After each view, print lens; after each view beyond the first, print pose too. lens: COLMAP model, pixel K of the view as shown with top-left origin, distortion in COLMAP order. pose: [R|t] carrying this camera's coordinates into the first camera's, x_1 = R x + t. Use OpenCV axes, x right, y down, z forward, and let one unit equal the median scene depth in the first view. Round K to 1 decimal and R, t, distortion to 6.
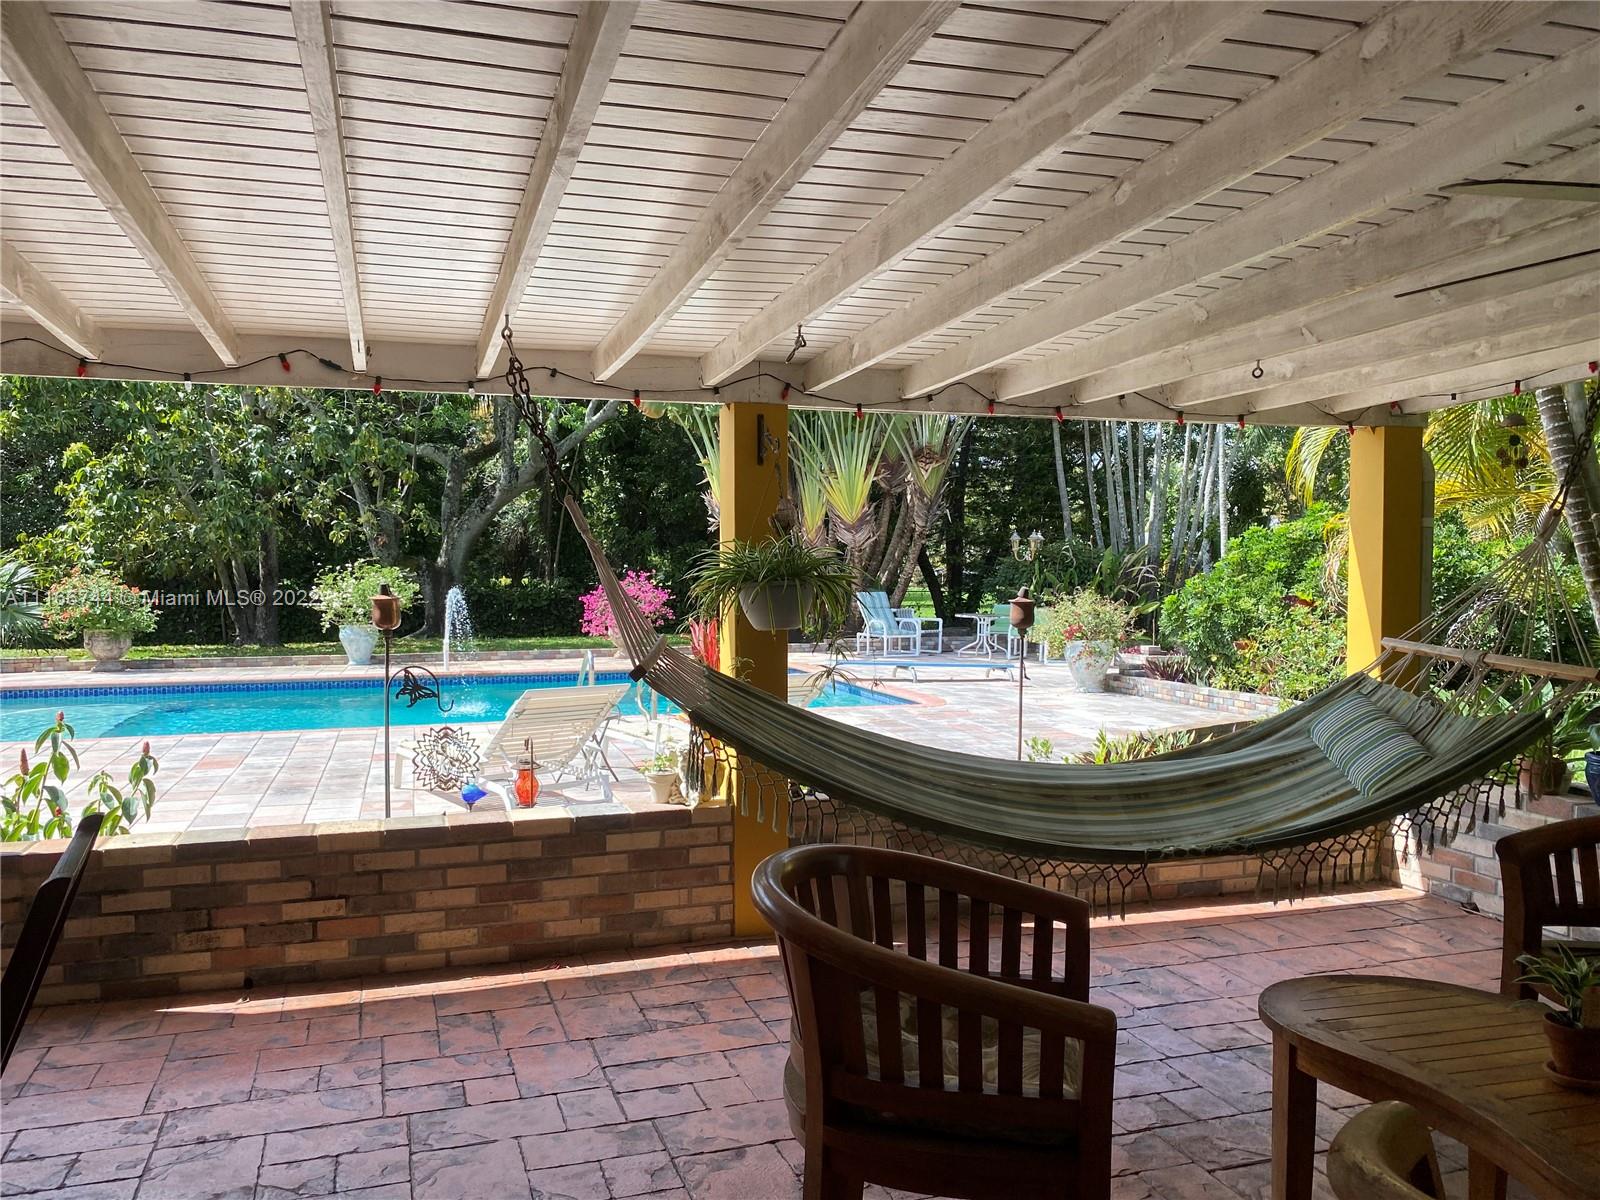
lens RADIAL K [[1223.7, 0, 793.5], [0, 1223.7, 598.2], [0, 0, 1]] dist [0.054594, -0.094286]
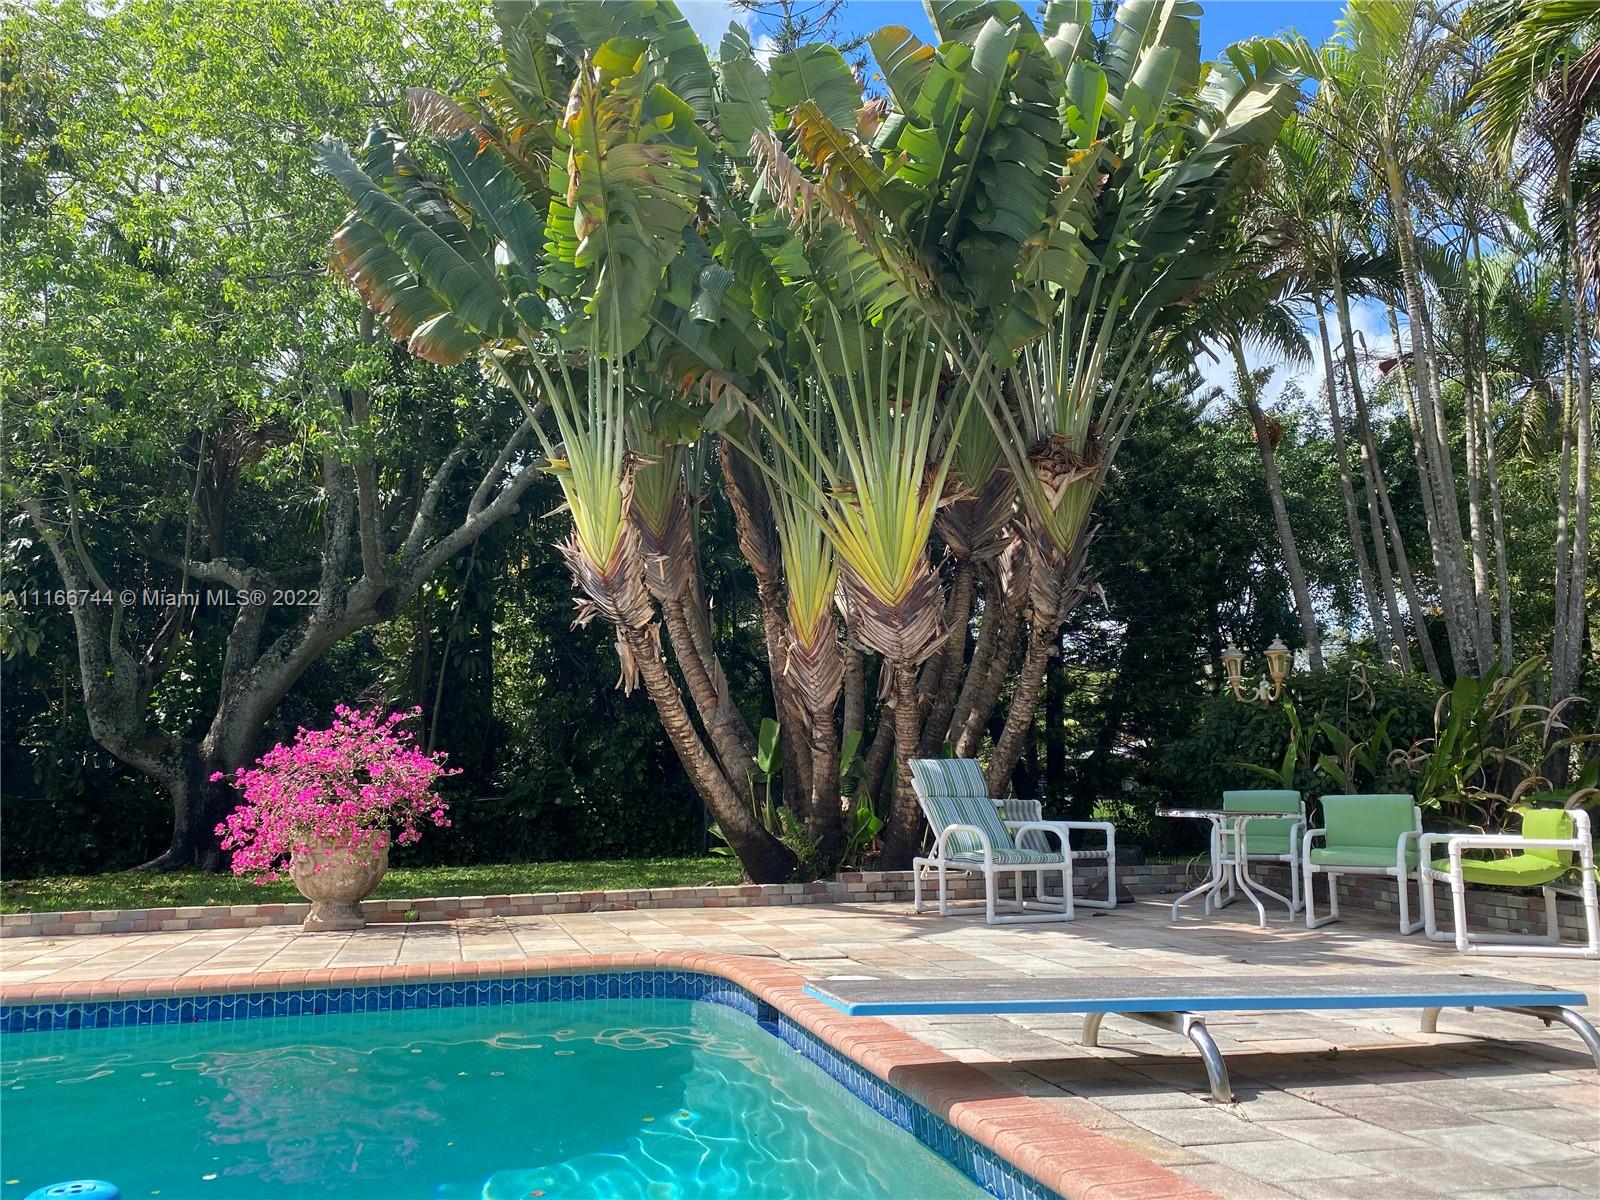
lens RADIAL K [[1197.8, 0, 749.4], [0, 1197.8, 580.7], [0, 0, 1]] dist [0.093281, -0.190674]
pose [[0.998402, -0.017503, -0.053734, 0.018807], [0.006654, 0.980624, -0.195788, 0.015494], [0.056120, 0.195118, 0.979173, 0.566532]]
